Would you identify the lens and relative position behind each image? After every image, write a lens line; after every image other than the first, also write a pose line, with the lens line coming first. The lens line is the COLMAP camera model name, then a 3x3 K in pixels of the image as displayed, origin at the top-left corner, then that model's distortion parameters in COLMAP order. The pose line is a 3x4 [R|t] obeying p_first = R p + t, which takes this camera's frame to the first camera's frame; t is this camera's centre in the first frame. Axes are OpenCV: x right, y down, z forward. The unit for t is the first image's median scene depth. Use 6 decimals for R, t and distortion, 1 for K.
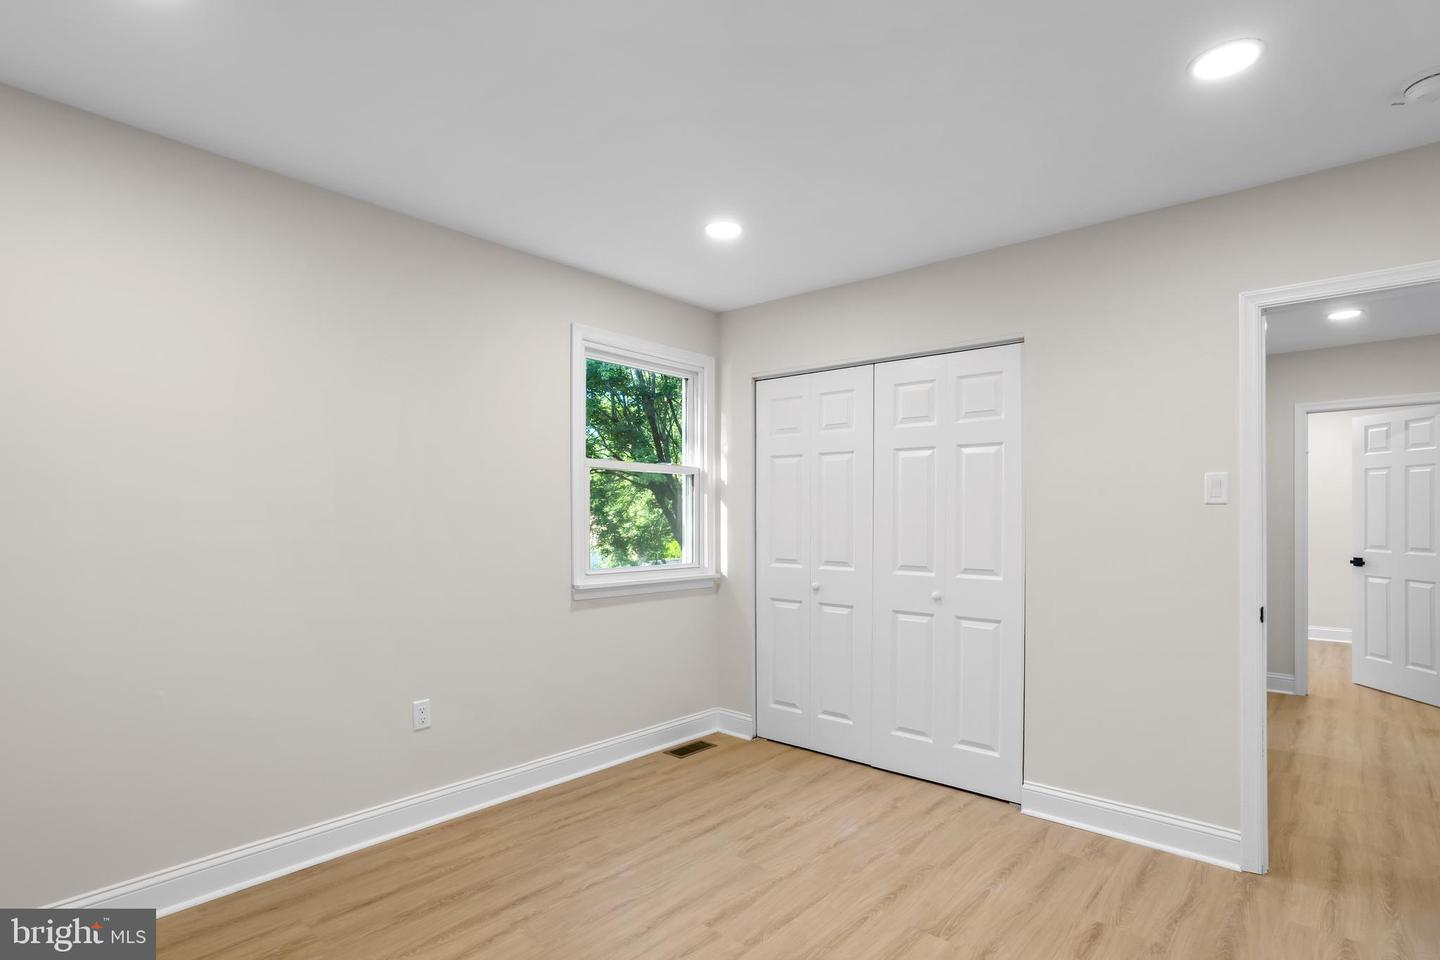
lens RADIAL K [[717.0, 0, 718.1], [0, 717.0, 522.8], [0, 0, 1]] dist [-0.048776, 0.033194]
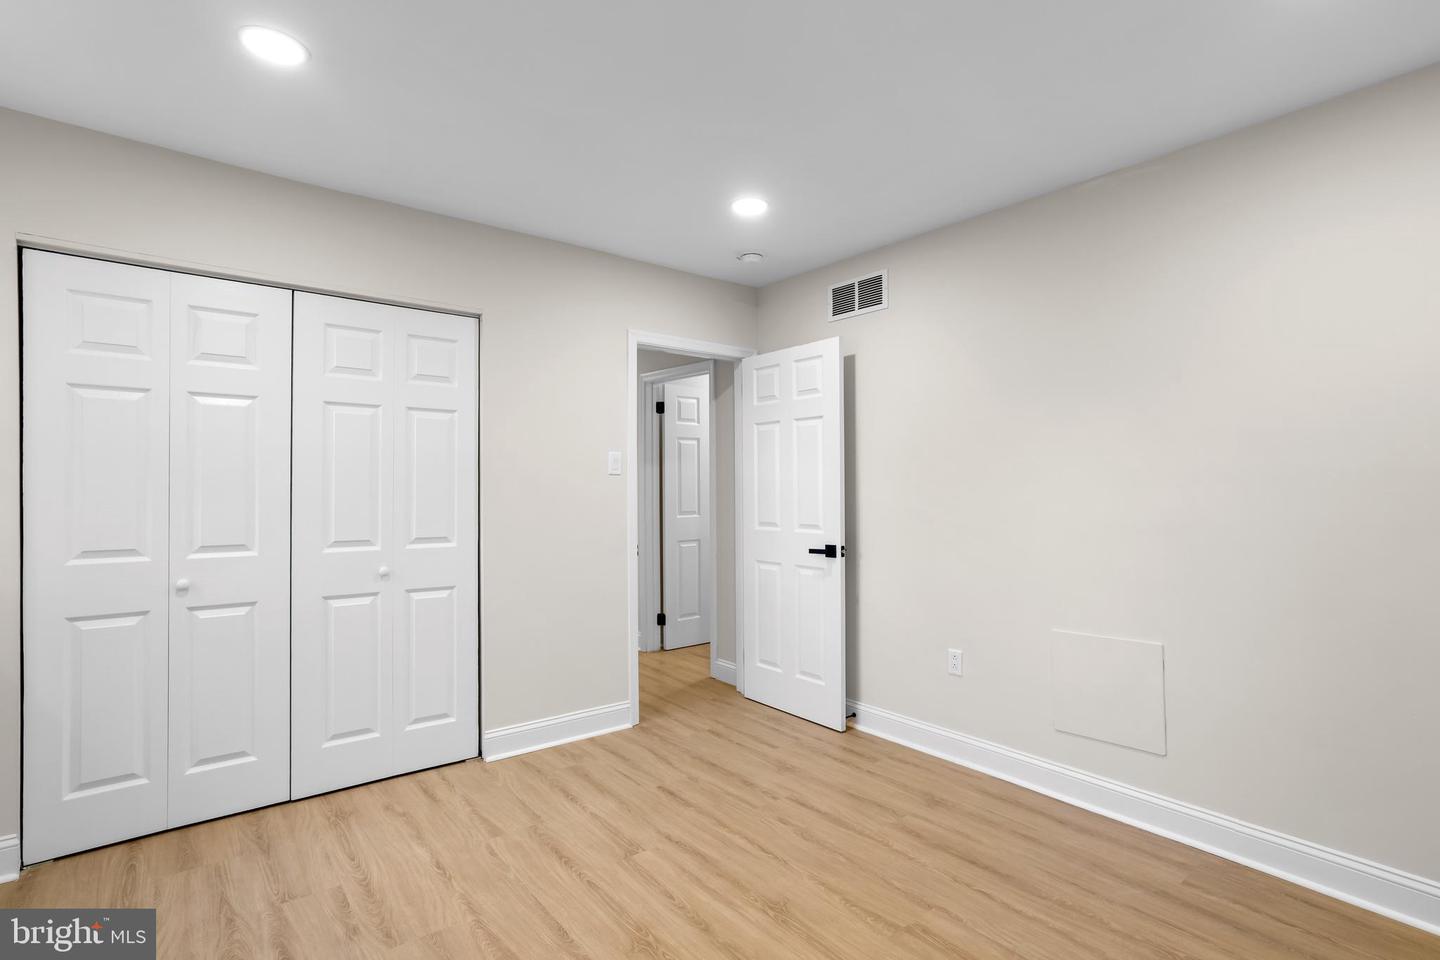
lens RADIAL K [[714.0, 0, 720.0], [0, 714.0, 480.0], [0, 0, 1]] dist [-0.046548, 0.031152]
pose [[0.154167, 0.002137, 0.988043, -0.555747], [0.002300, 0.999994, -0.002521, -0.010675], [-0.988042, 0.002661, 0.154161, 0.479002]]
